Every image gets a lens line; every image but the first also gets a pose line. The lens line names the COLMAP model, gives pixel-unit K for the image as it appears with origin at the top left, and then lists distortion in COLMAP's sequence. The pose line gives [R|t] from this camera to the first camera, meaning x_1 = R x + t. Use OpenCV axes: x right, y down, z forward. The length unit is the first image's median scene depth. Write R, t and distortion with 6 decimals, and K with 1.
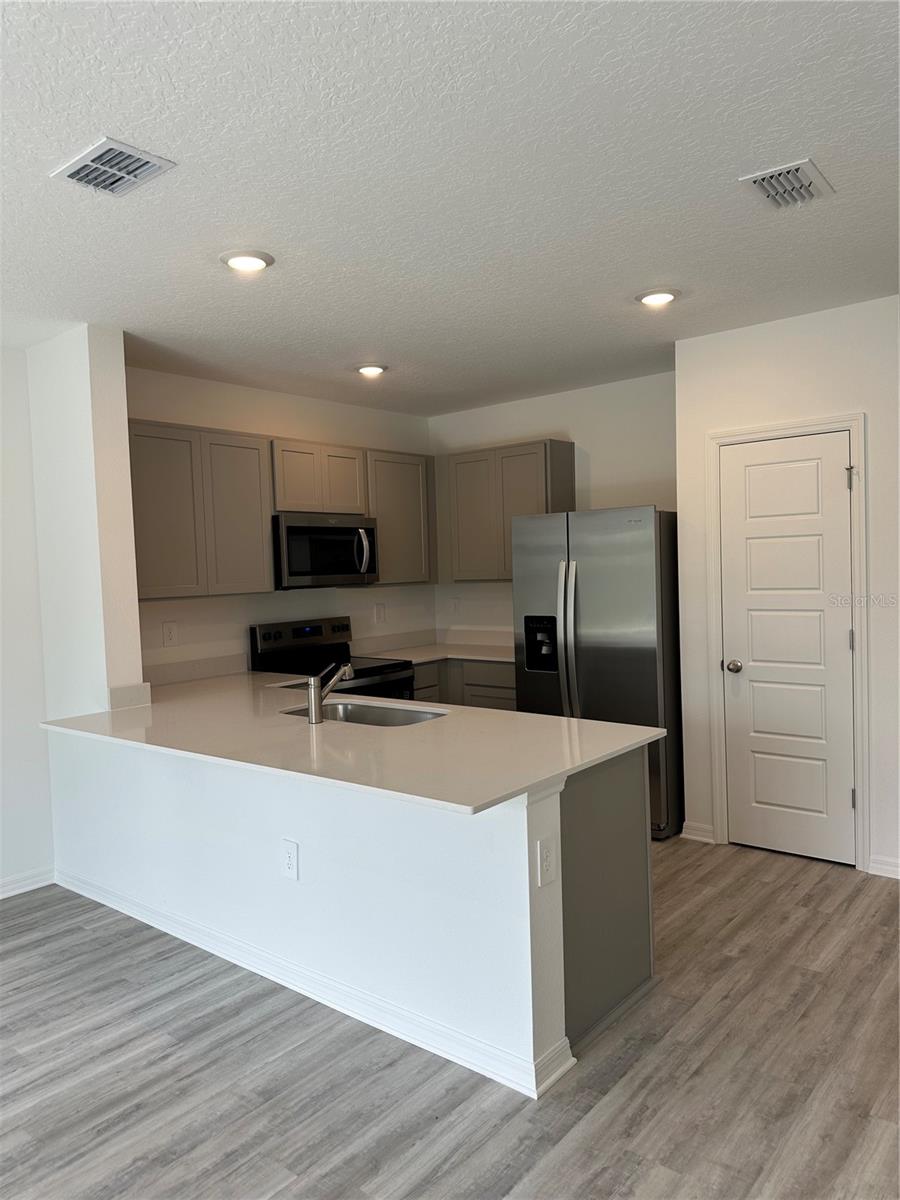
lens RADIAL K [[841.5, 0, 450.0], [0, 841.5, 600.0], [0, 0, 1]] dist [-0.006693, -0.004388]
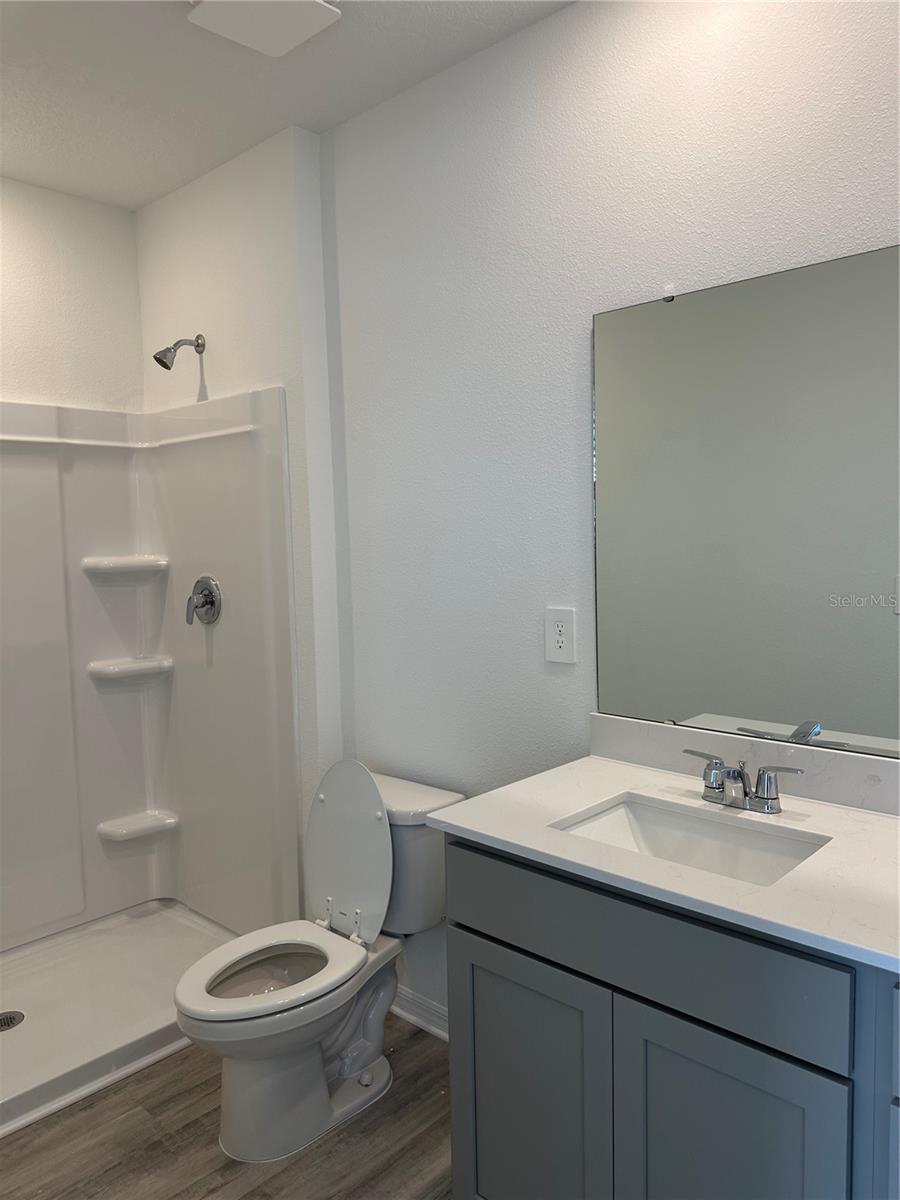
lens RADIAL K [[841.5, 0, 450.0], [0, 841.5, 600.0], [0, 0, 1]] dist [-0.006693, -0.004388]
pose [[-0.998439, -0.023422, 0.050711, -0.230105], [-0.021676, 0.999162, 0.034707, 0.042254], [-0.051482, 0.033554, -0.998110, 1.871161]]
